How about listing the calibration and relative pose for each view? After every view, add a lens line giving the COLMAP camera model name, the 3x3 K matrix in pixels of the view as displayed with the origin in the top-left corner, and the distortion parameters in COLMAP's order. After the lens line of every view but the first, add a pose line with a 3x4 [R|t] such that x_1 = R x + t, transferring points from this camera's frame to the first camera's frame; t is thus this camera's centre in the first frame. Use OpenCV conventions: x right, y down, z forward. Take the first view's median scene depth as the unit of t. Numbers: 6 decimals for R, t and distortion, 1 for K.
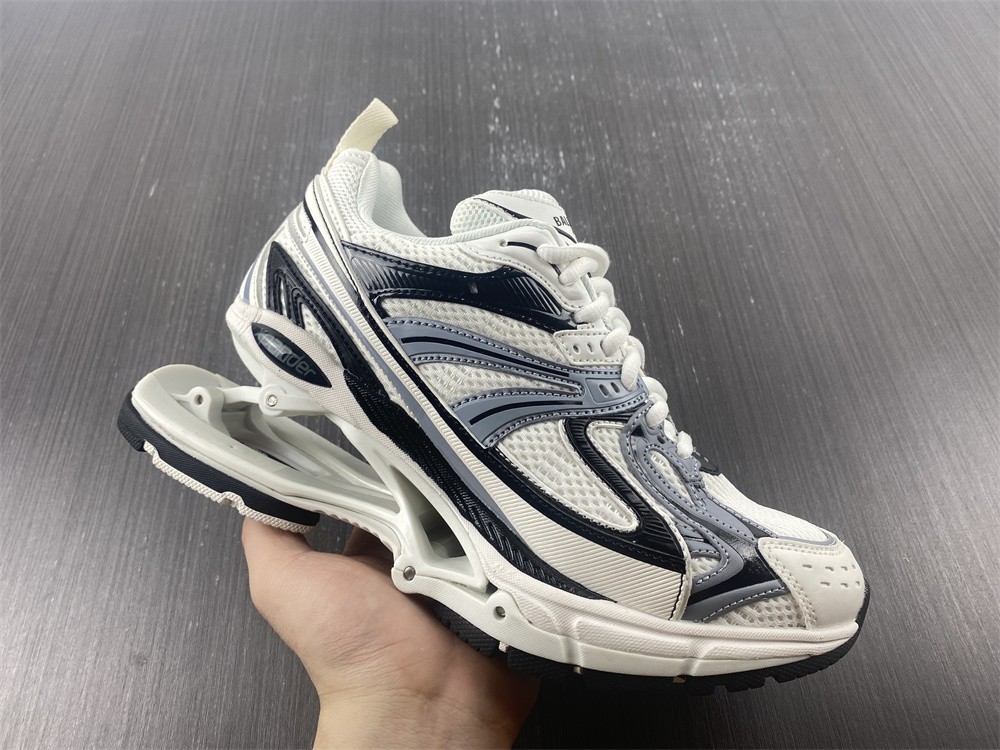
lens RADIAL K [[775.4, 0, 482.7], [0, 775.4, 370.8], [0, 0, 1]] dist [0.074416, -0.192626]
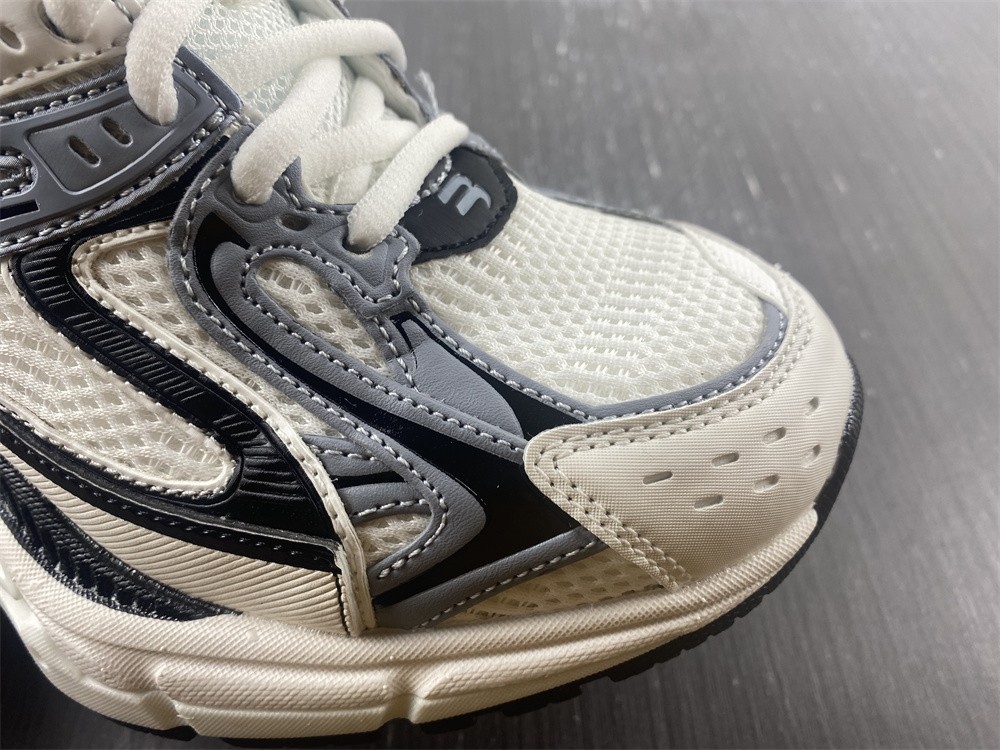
lens RADIAL K [[775.4, 0, 482.7], [0, 775.4, 370.8], [0, 0, 1]] dist [0.074416, -0.192626]
pose [[0.958117, -0.144095, -0.247483, 0.425303], [0.260346, 0.798266, 0.543131, -0.045497], [0.119294, -0.584815, 0.802347, 0.665592]]
